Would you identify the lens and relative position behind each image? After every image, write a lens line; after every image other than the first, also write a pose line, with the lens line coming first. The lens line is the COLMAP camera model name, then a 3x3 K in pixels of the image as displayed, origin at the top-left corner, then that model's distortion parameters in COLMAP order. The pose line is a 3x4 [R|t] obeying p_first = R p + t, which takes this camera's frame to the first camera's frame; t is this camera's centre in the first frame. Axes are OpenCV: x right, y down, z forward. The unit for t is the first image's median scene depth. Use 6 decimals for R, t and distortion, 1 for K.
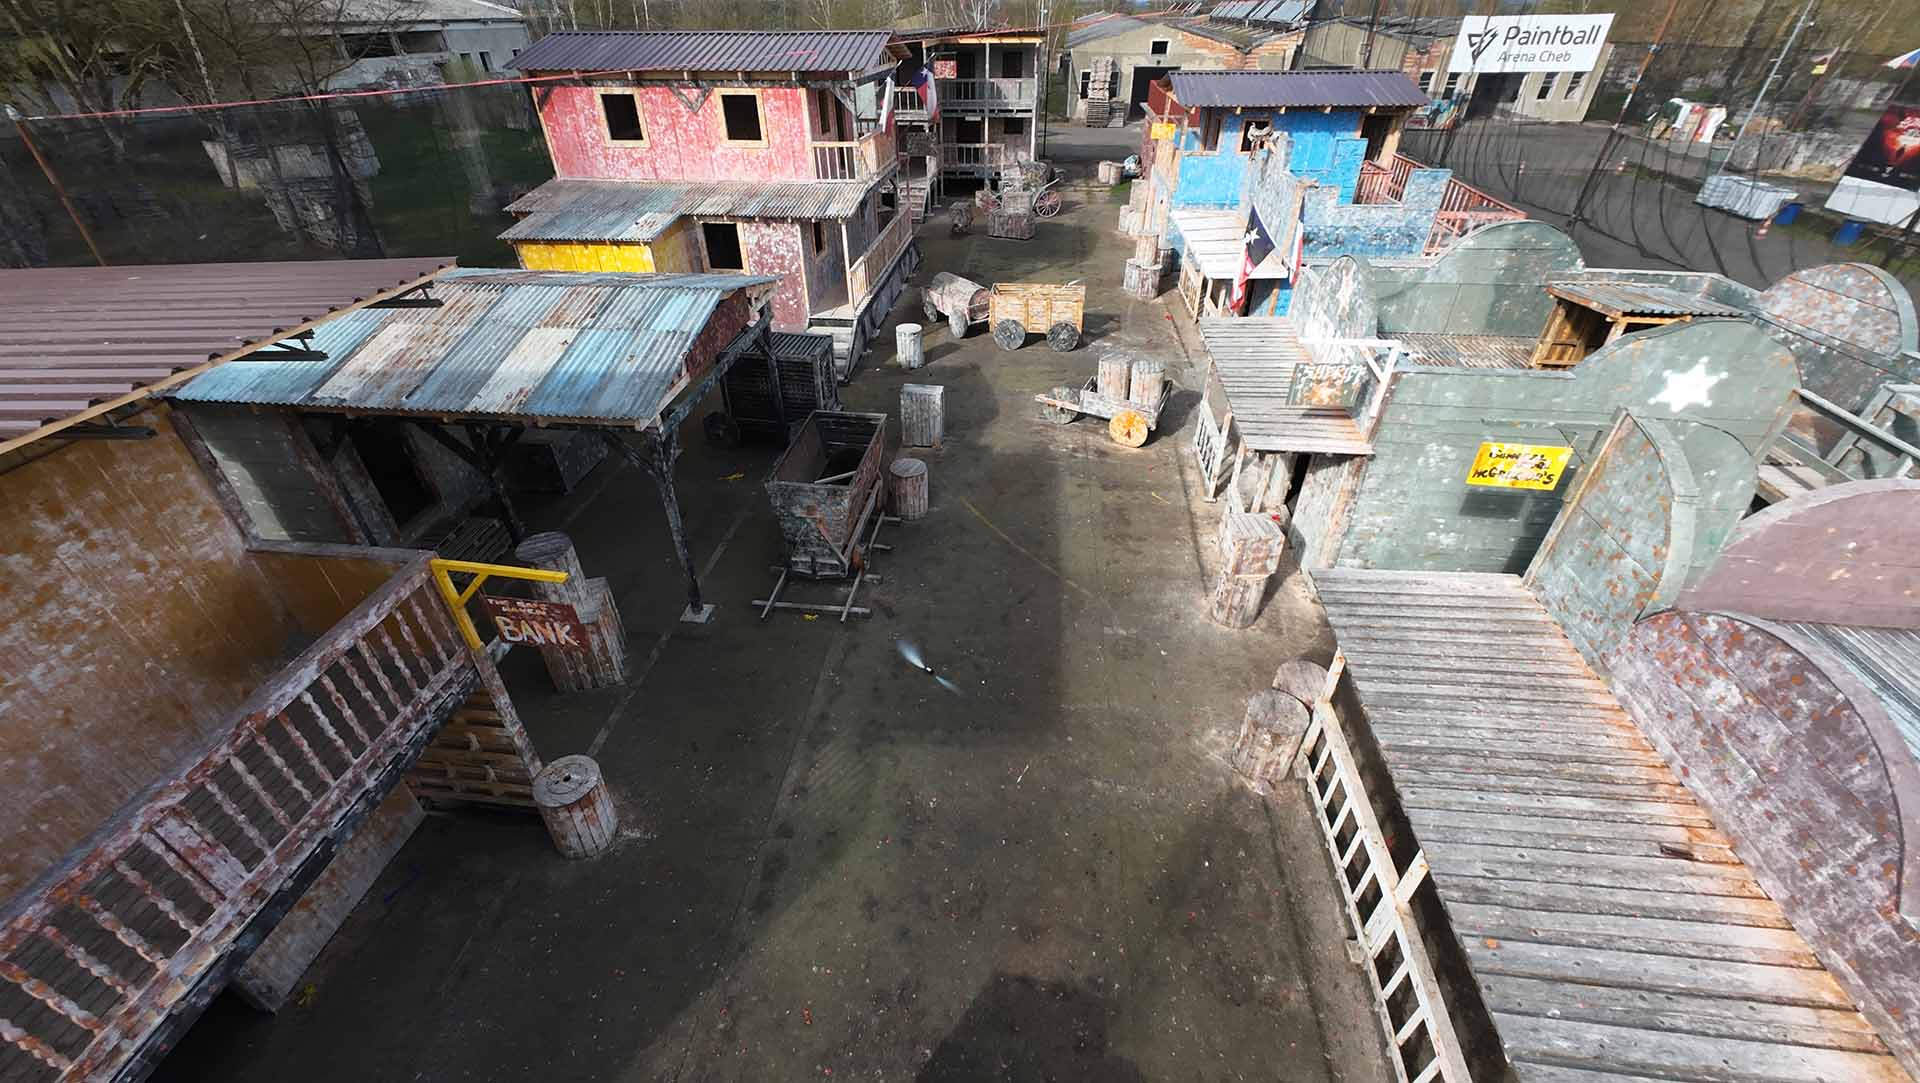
lens RADIAL K [[736.7, 0, 960.0], [0, 736.7, 541.5], [0, 0, 1]] dist [-0.007747, 0.000054]
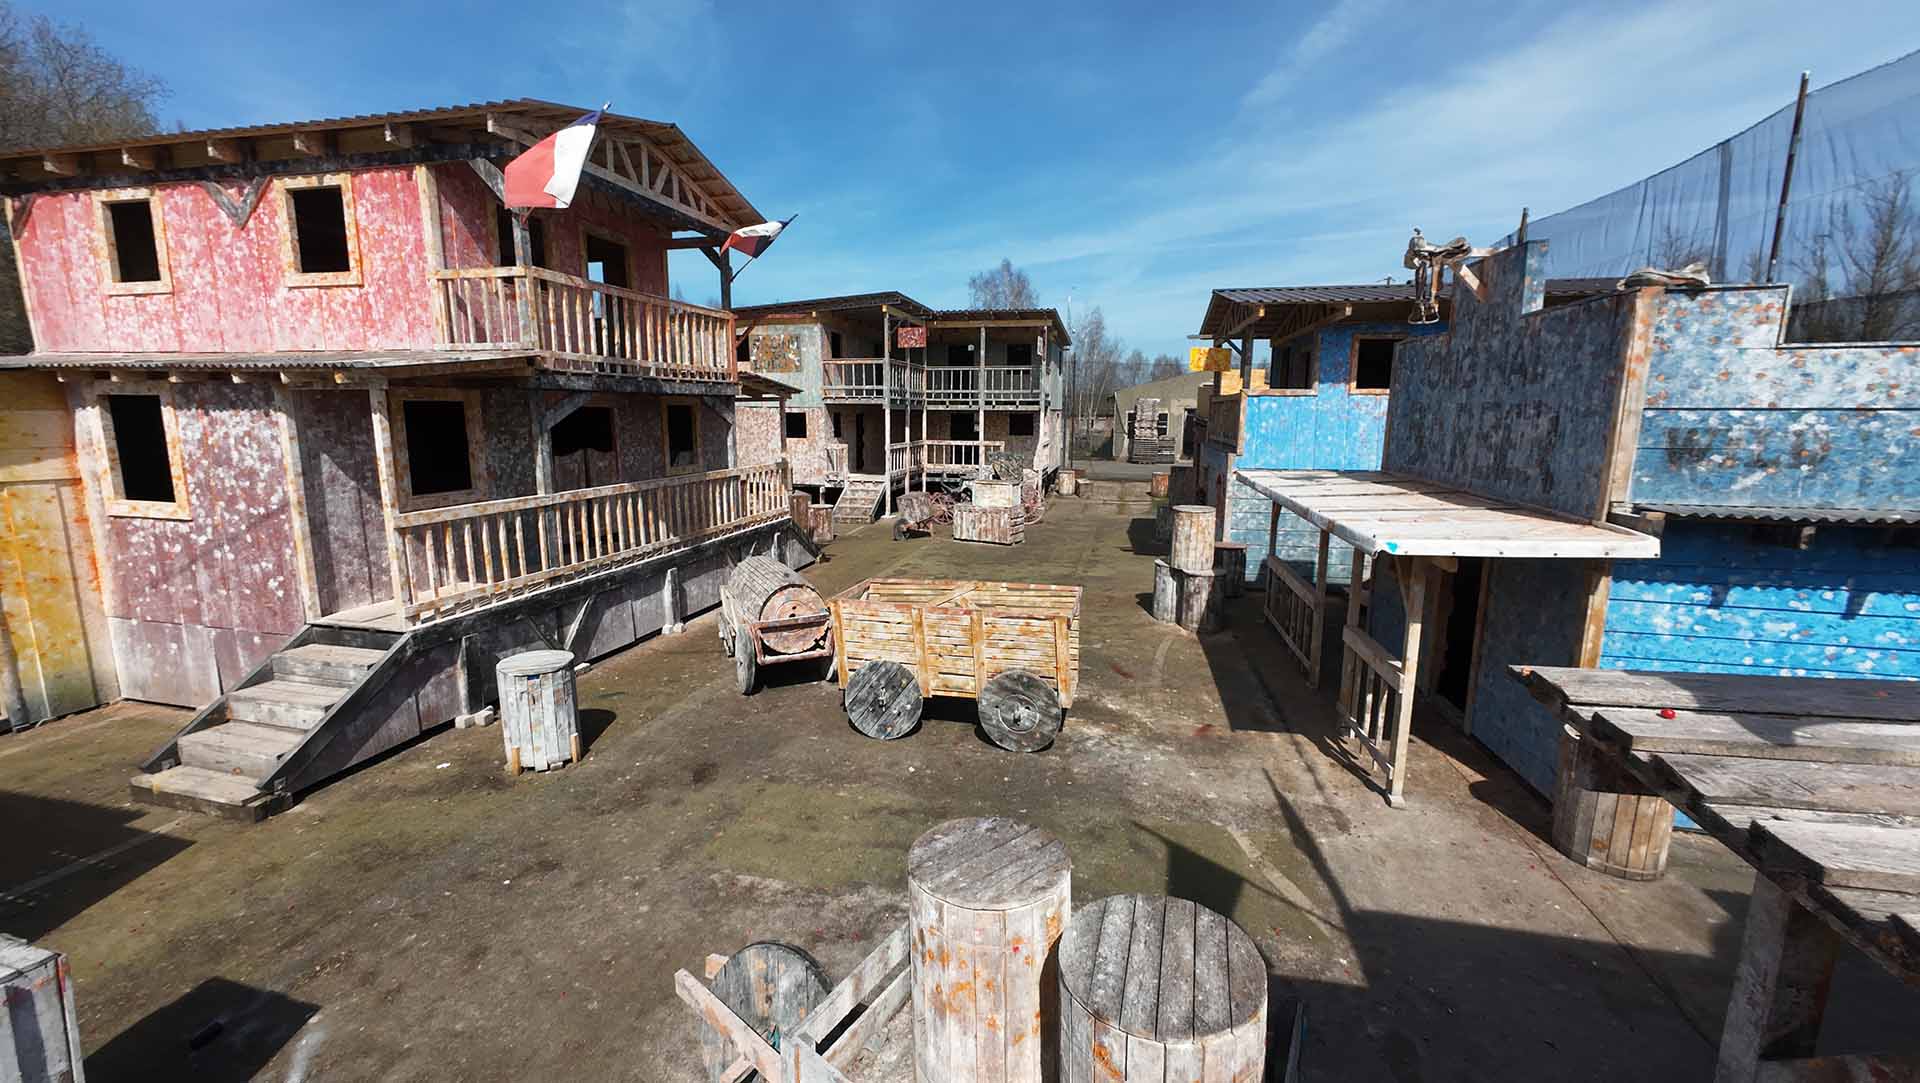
lens RADIAL K [[736.7, 0, 960.0], [0, 736.7, 541.5], [0, 0, 1]] dist [-0.007747, 0.000054]
pose [[0.993517, 0.033278, -0.108708, 0.188907], [-0.078162, 0.894306, -0.440577, -0.204312], [0.082557, 0.446217, 0.891109, 0.682521]]
